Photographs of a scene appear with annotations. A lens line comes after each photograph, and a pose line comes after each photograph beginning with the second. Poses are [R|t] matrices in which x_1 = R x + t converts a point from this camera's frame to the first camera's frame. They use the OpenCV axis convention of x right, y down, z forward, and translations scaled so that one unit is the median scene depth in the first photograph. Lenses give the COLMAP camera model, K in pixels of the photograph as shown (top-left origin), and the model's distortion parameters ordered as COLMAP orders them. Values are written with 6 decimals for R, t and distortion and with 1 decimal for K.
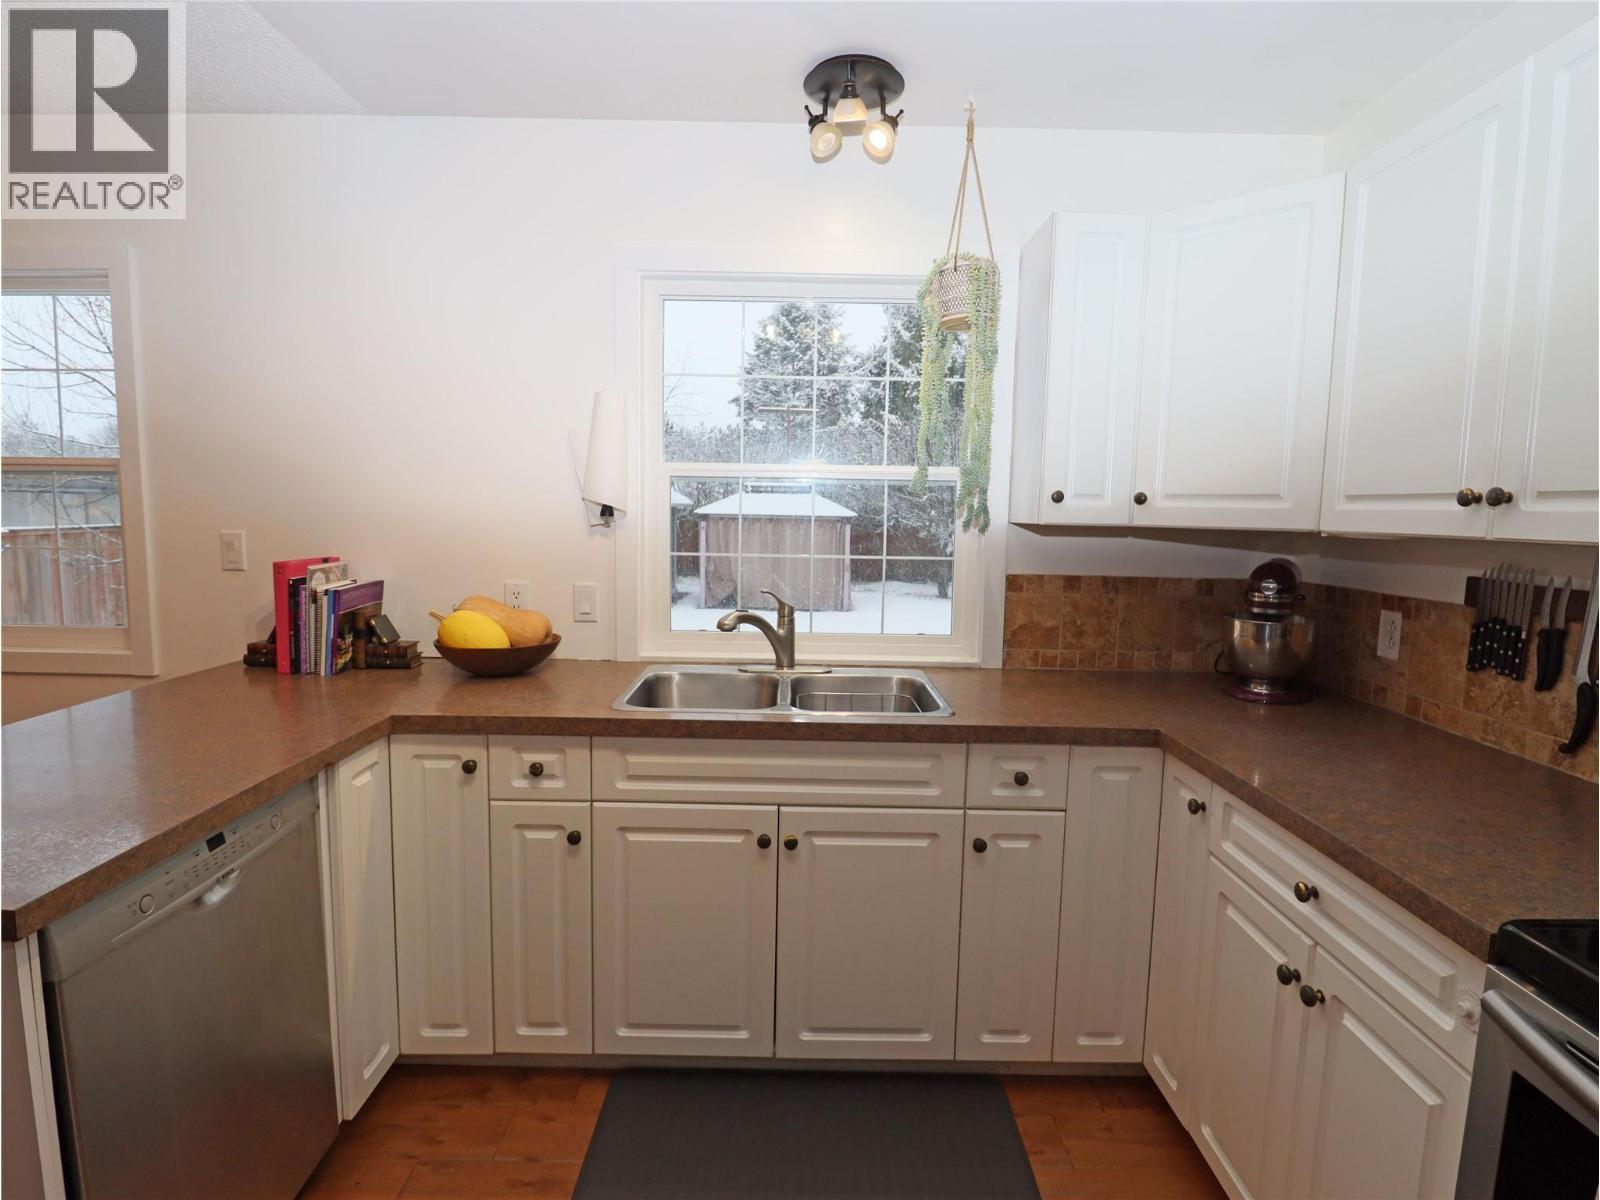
lens RADIAL K [[847.5, 0, 803.4], [0, 847.5, 594.4], [0, 0, 1]] dist [-0.005173, -0.001441]
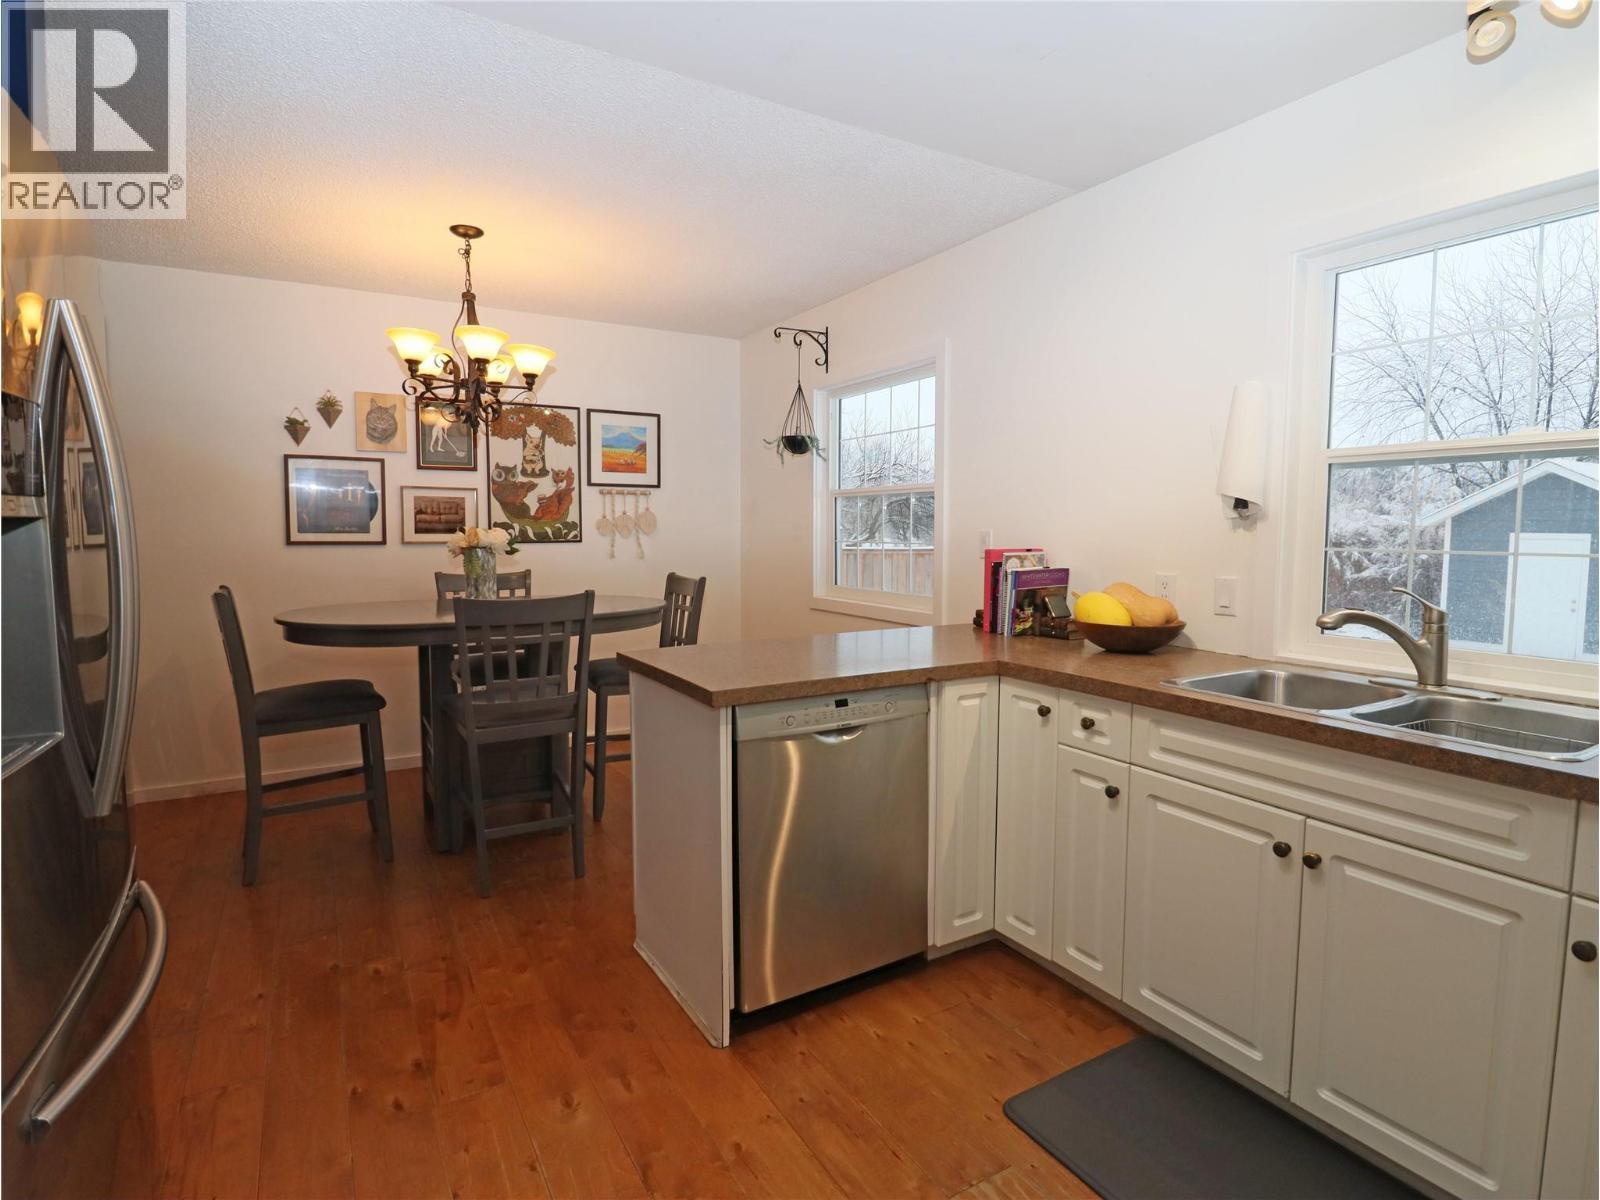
lens RADIAL K [[847.5, 0, 803.4], [0, 847.5, 594.4], [0, 0, 1]] dist [-0.005173, -0.001441]
pose [[0.495631, 0.051267, -0.867019, 0.468795], [-0.086125, 0.996237, 0.009674, 0.052015], [0.864253, 0.069877, 0.498181, 0.076558]]
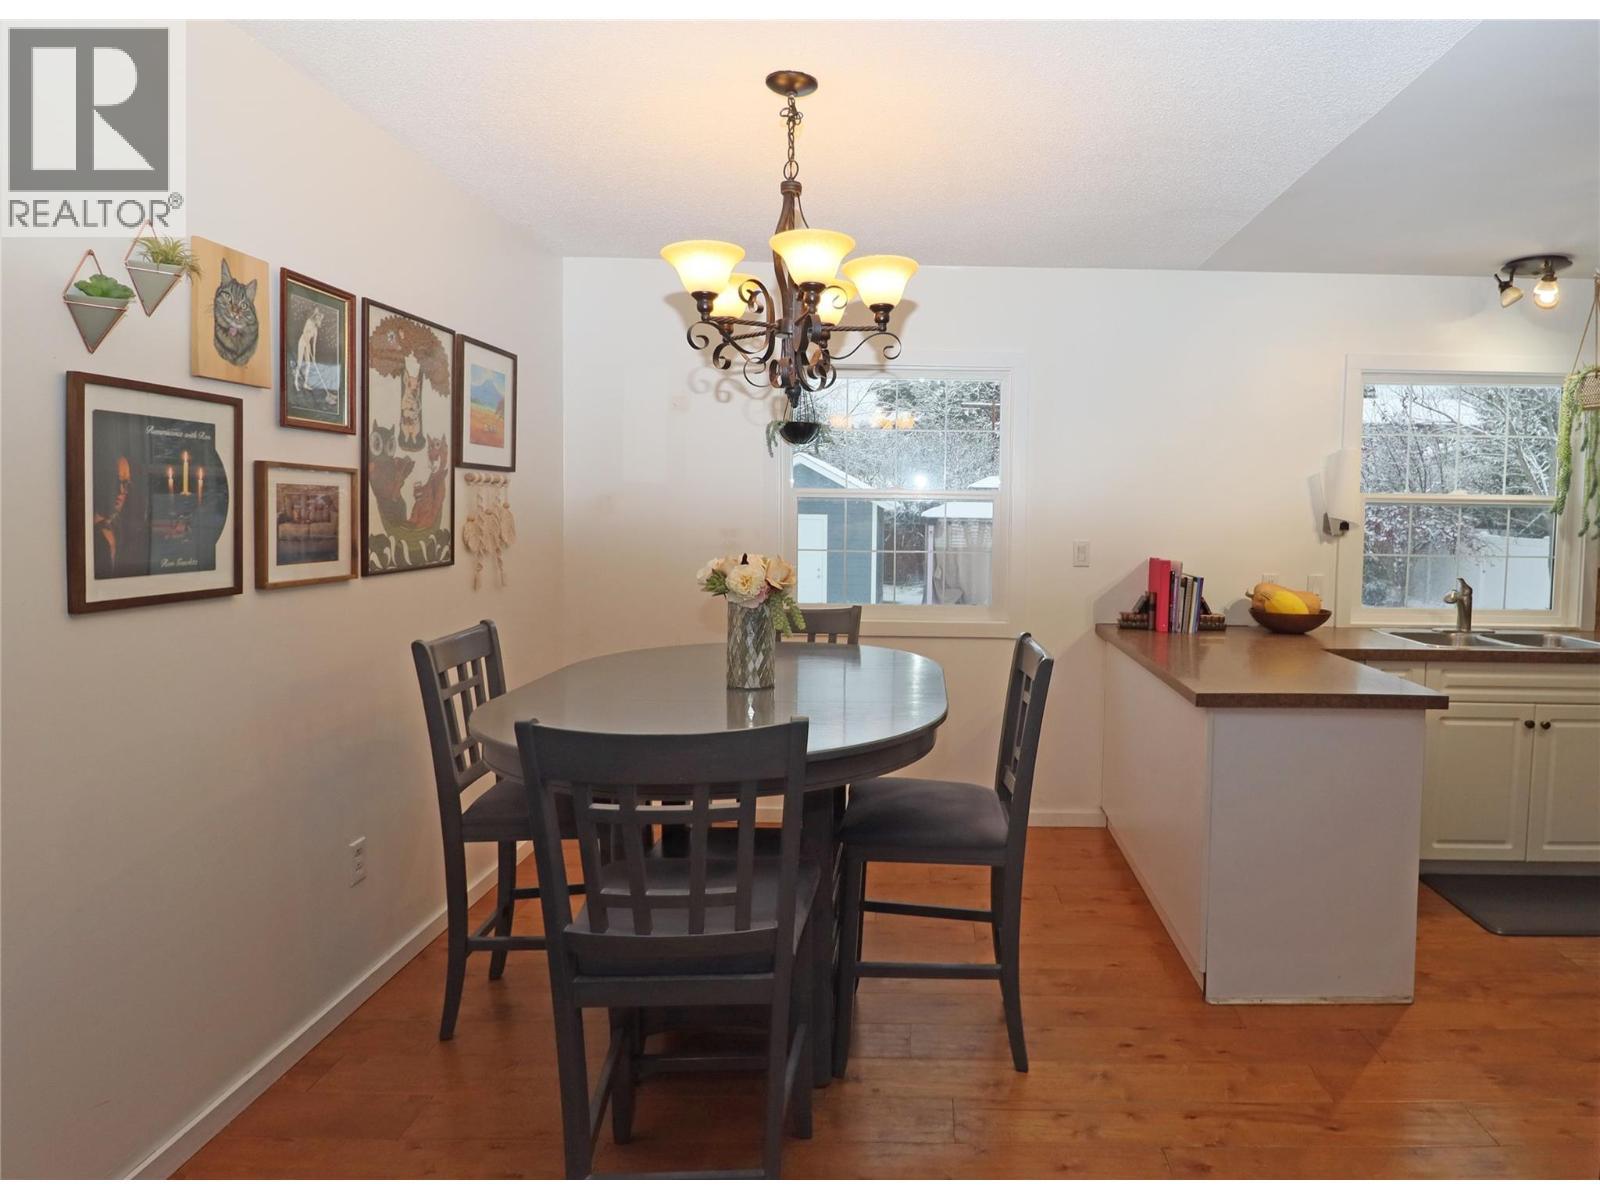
lens RADIAL K [[1062.3, 0, 800.2], [0, 1062.3, 565.8], [0, 0, 1]] dist [-0.002691, 0.000689]
pose [[0.999911, -0.004000, 0.012744, -1.495111], [0.004550, 0.999048, -0.043389, 0.062324], [-0.012558, 0.043443, 0.998977, -1.077680]]
